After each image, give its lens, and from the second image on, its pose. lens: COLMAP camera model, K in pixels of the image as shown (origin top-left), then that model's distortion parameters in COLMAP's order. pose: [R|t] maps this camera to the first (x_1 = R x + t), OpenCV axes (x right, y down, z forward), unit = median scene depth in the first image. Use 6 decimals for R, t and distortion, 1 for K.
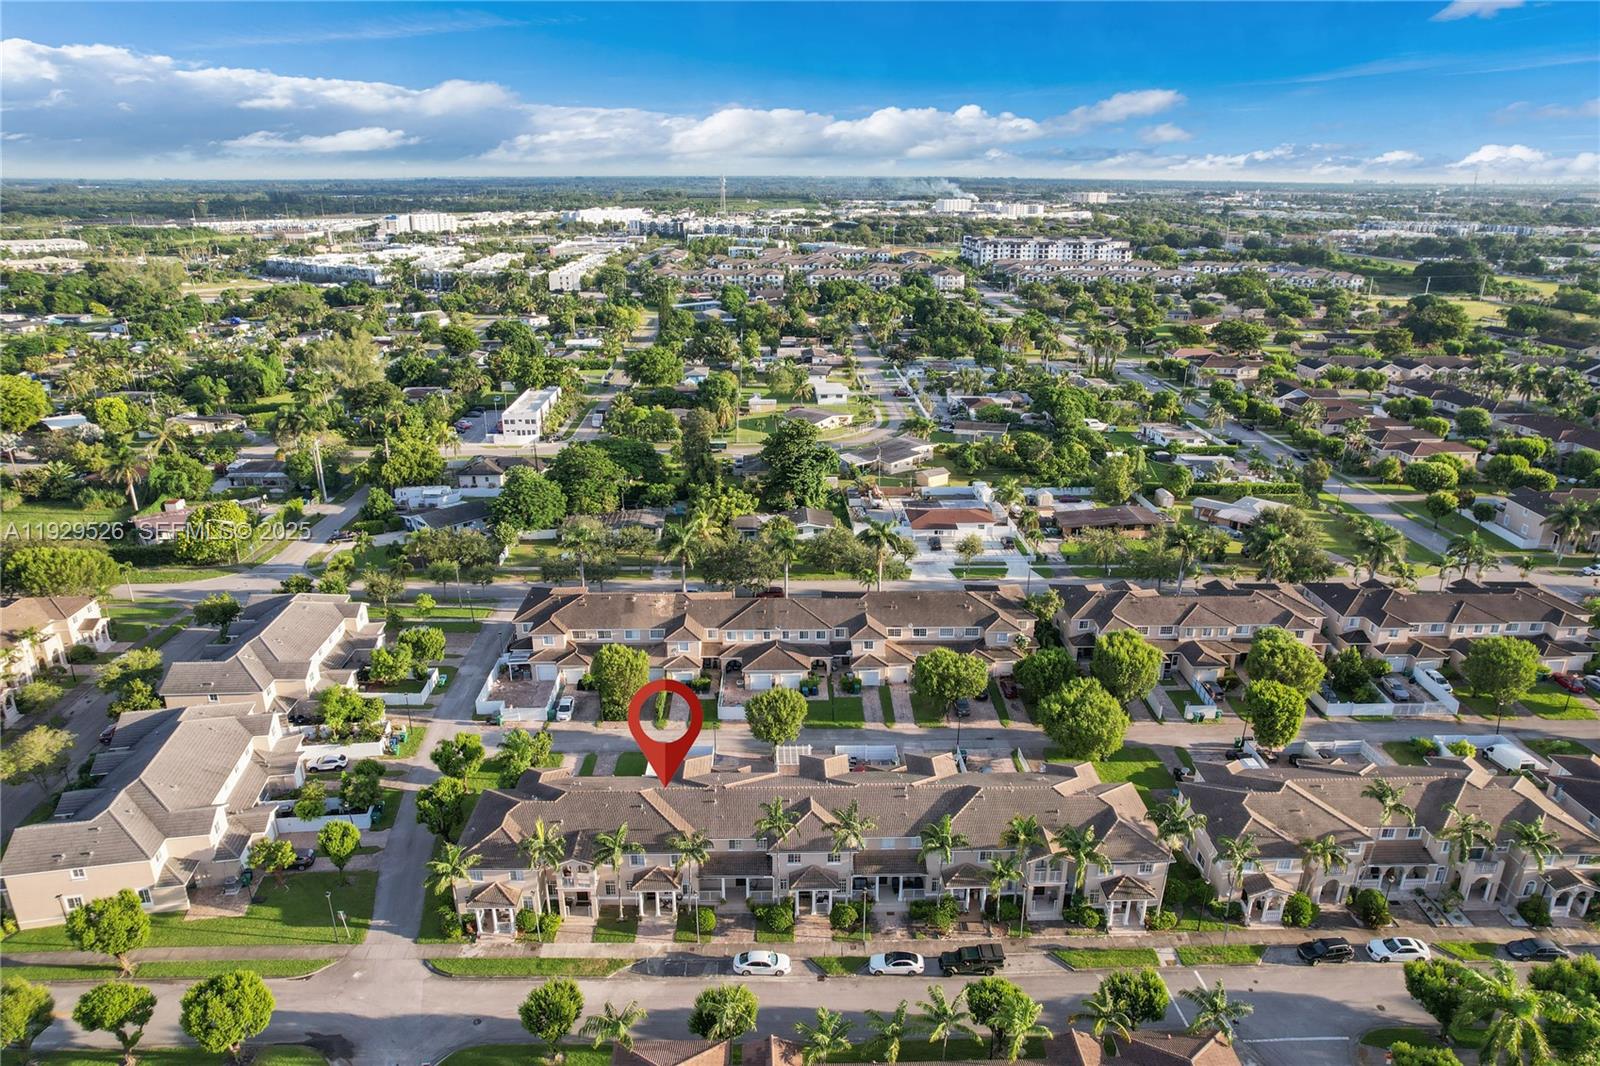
lens RADIAL K [[1047.3, 0, 789.9], [0, 1047.3, 533.7], [0, 0, 1]] dist [-0.054205, 0.036118]
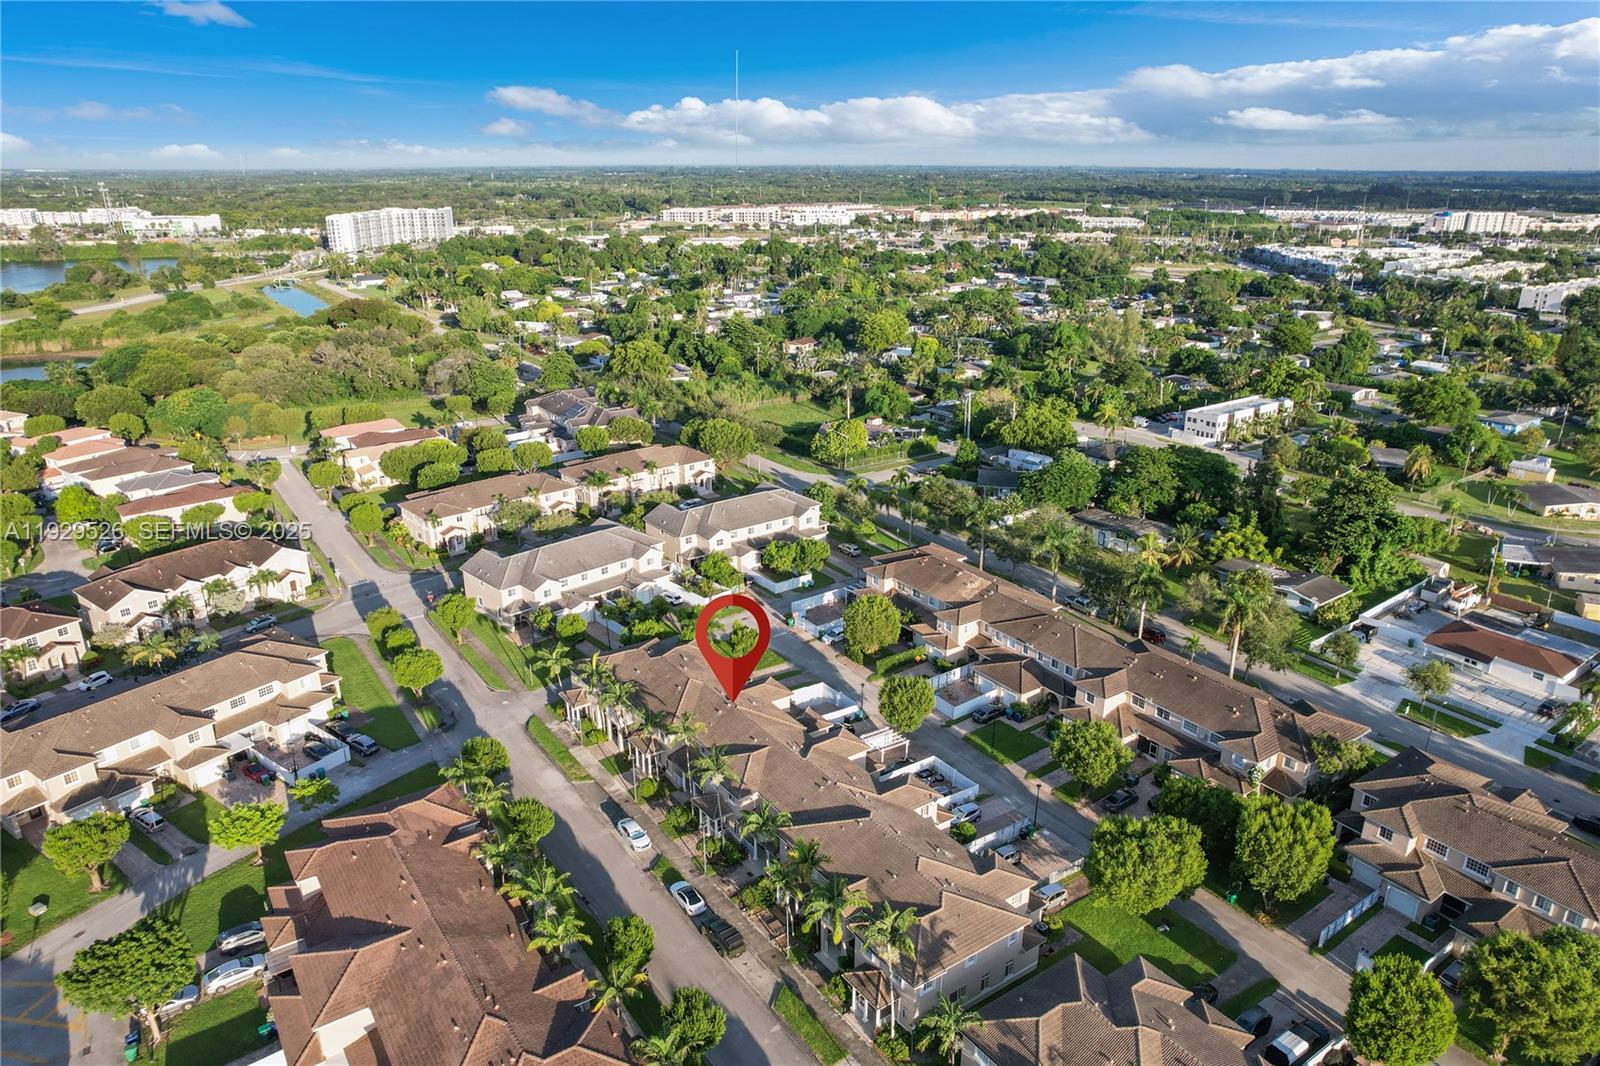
lens RADIAL K [[1047.3, 0, 789.9], [0, 1047.3, 533.7], [0, 0, 1]] dist [-0.054205, 0.036118]
pose [[0.556114, 0.281005, -0.782160, 0.569711], [-0.274061, 0.950470, 0.146617, -0.083257], [0.784620, 0.132824, 0.605582, 0.239563]]
